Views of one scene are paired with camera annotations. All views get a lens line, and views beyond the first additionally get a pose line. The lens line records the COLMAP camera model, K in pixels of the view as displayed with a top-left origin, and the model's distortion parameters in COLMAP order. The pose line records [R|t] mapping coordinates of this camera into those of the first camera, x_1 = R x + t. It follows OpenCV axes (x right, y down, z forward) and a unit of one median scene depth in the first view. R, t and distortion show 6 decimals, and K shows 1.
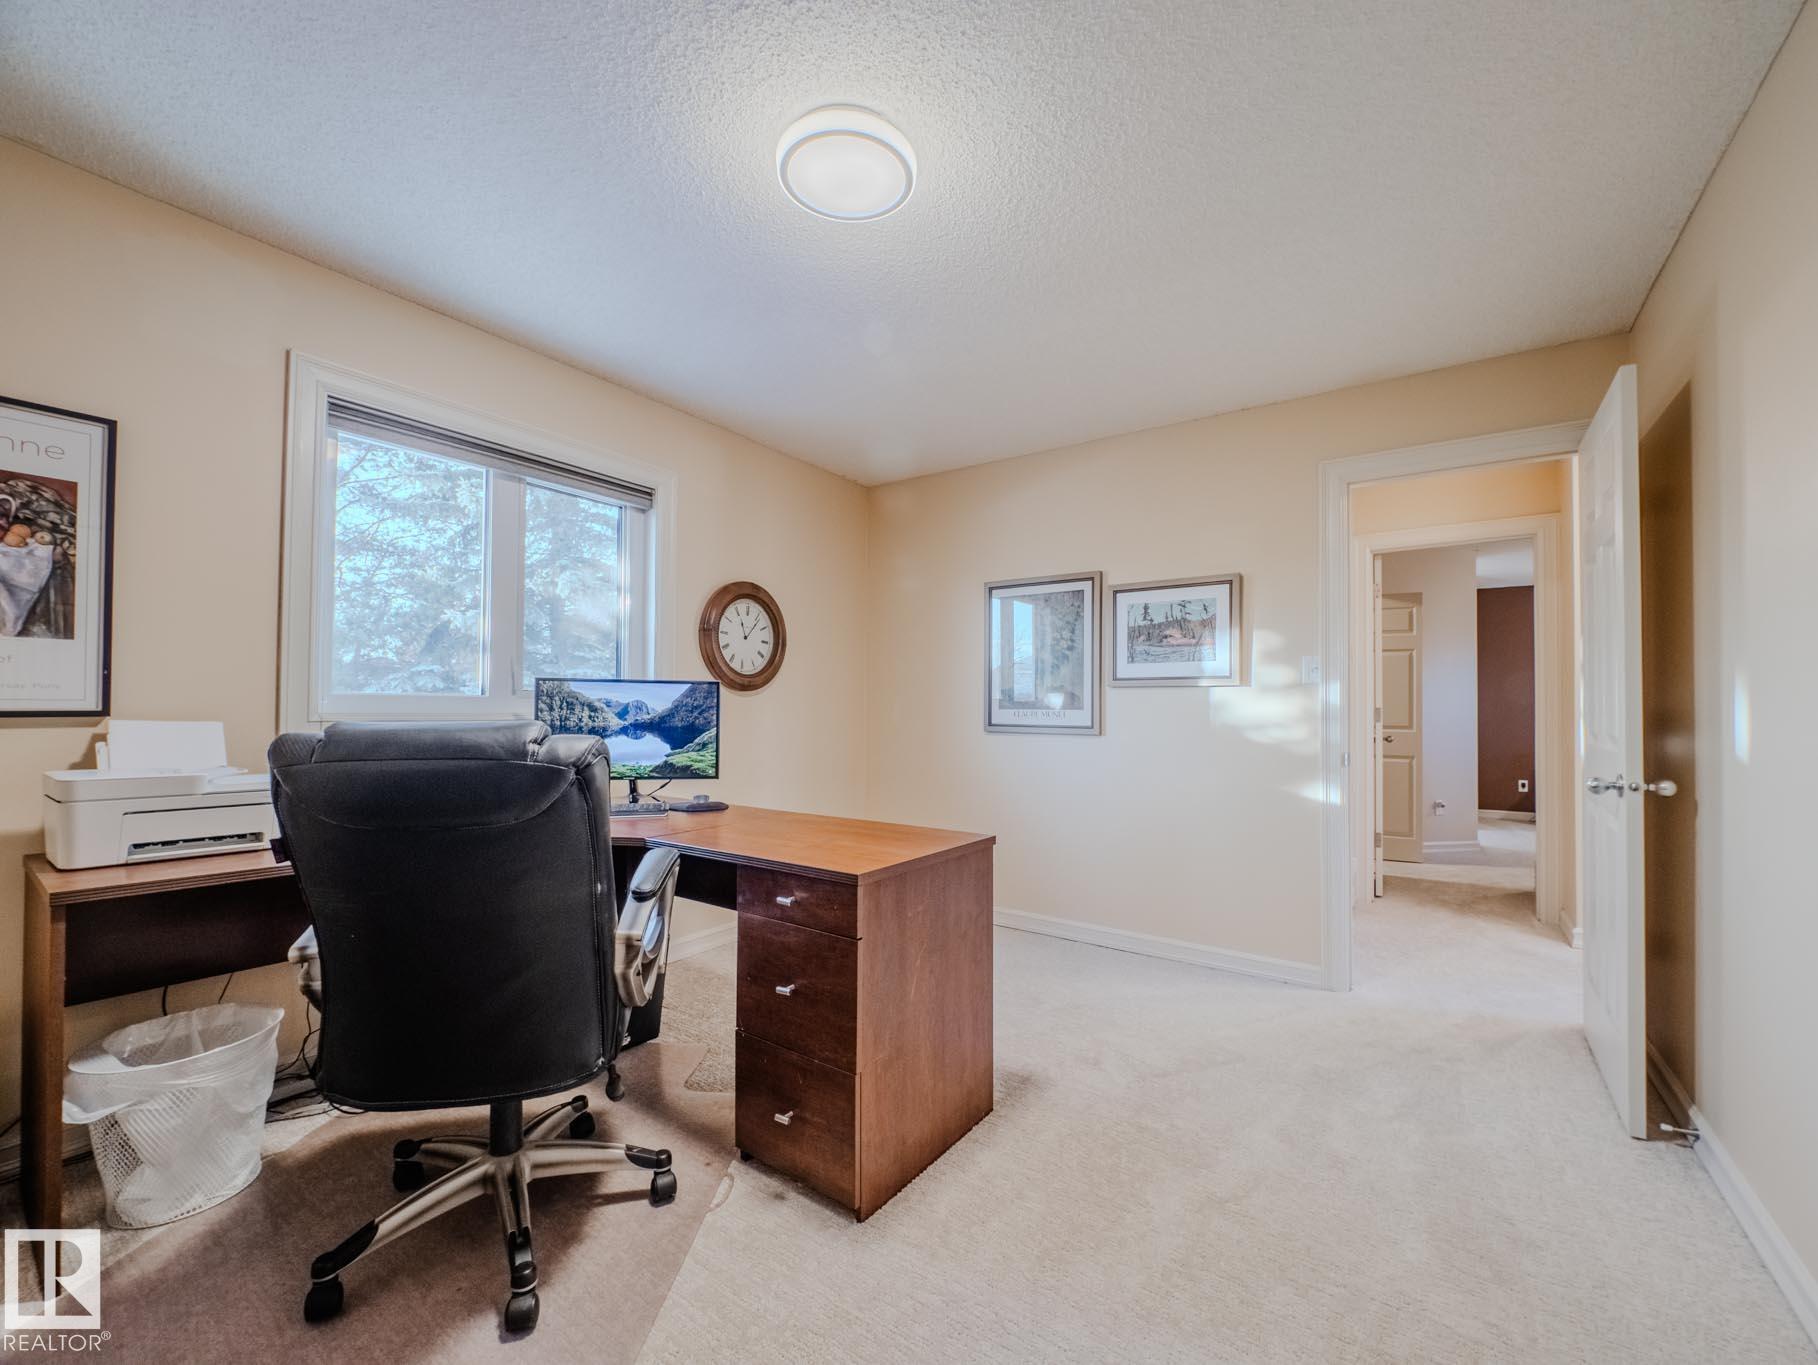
lens RADIAL K [[738.6, 0, 906.1], [0, 738.6, 691.0], [0, 0, 1]] dist [-0.005992, -0.003043]
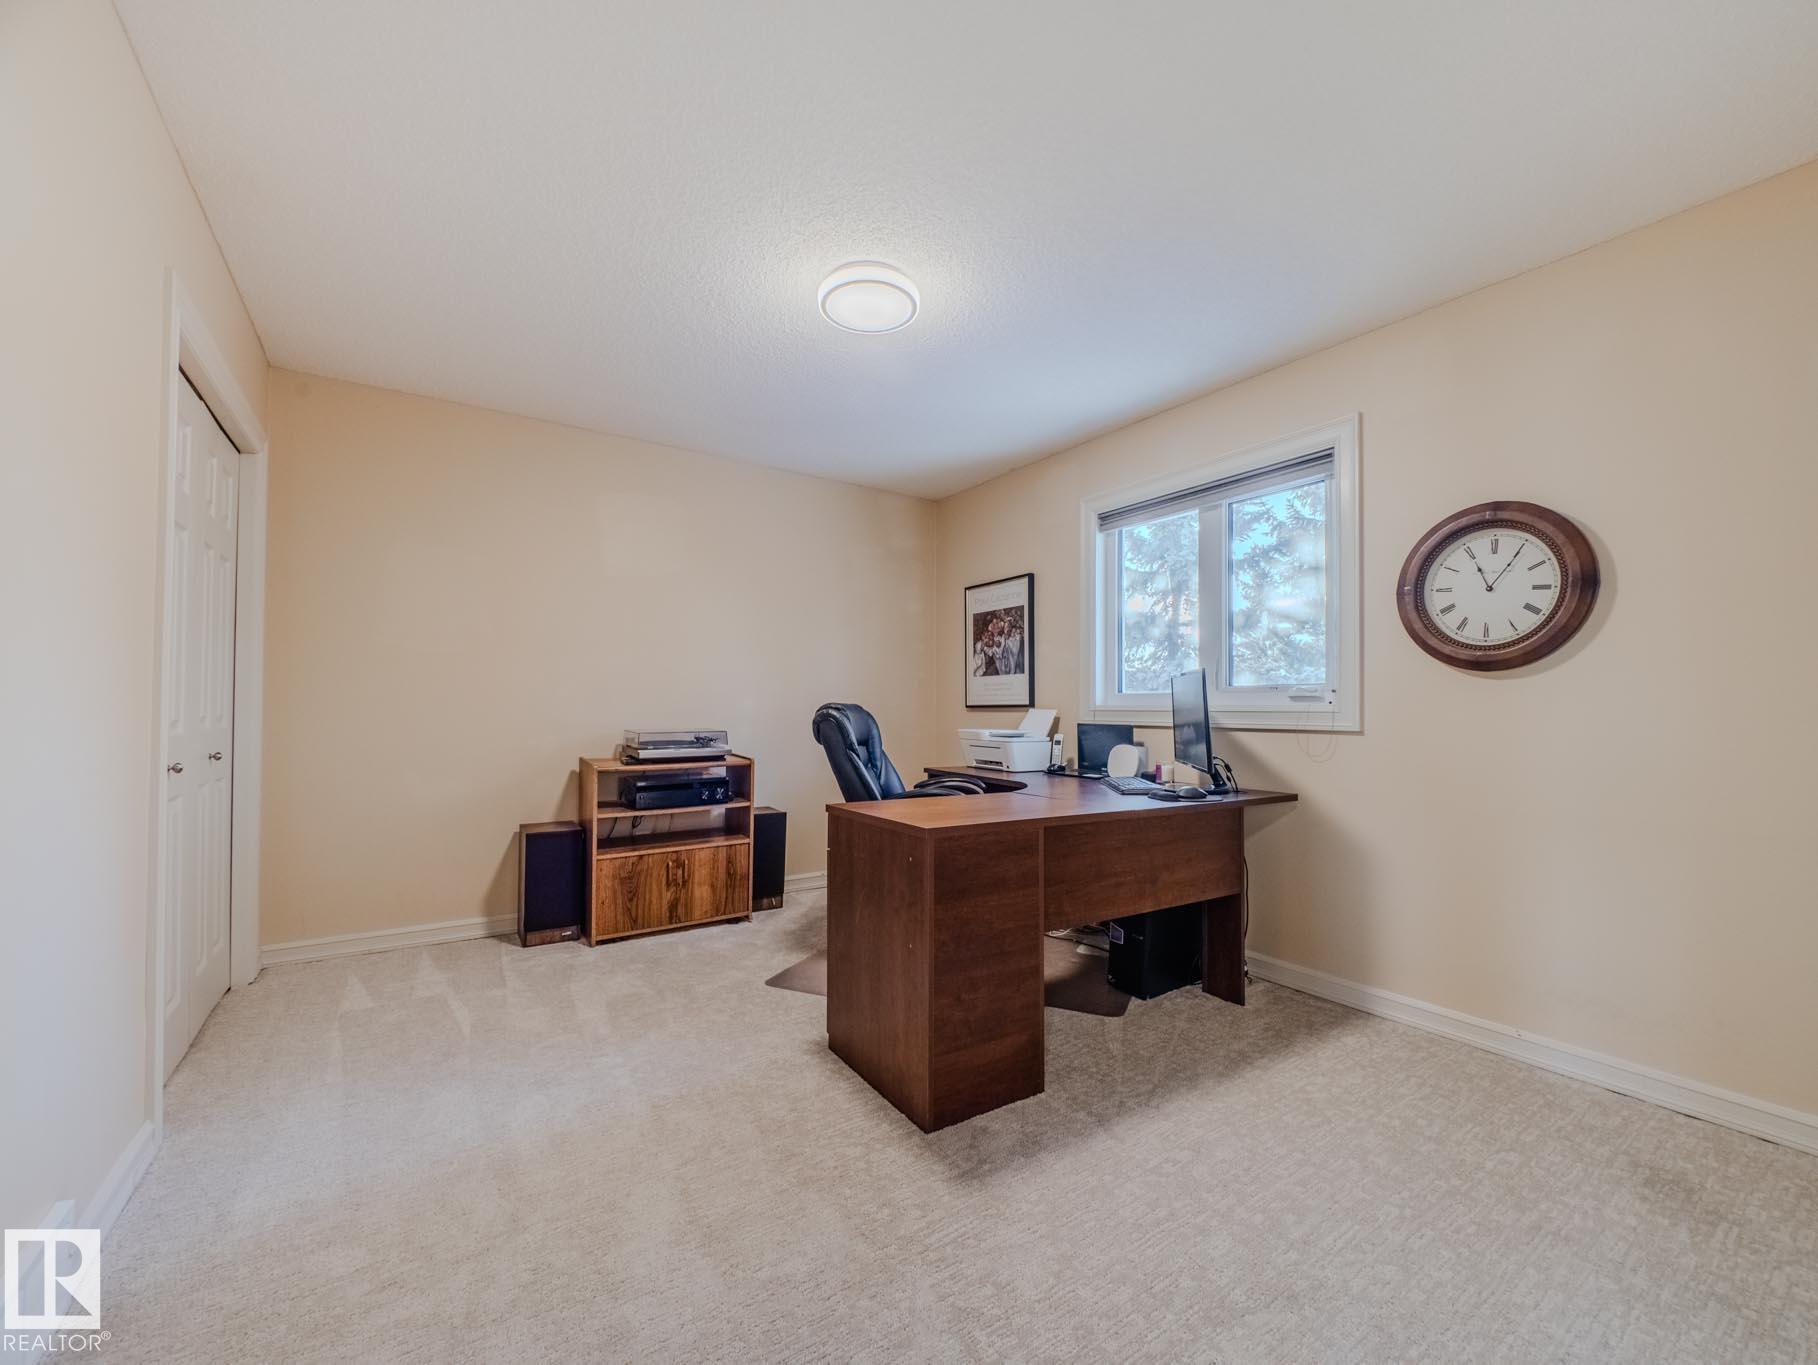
lens RADIAL K [[738.6, 0, 925.1], [0, 738.6, 690.5], [0, 0, 1]] dist [-0.005992, -0.003043]
pose [[-0.360112, -0.035014, -0.932252, 1.110365], [0.012753, 0.999017, -0.042448, 0.075464], [0.932822, -0.027175, -0.359312, 1.520566]]
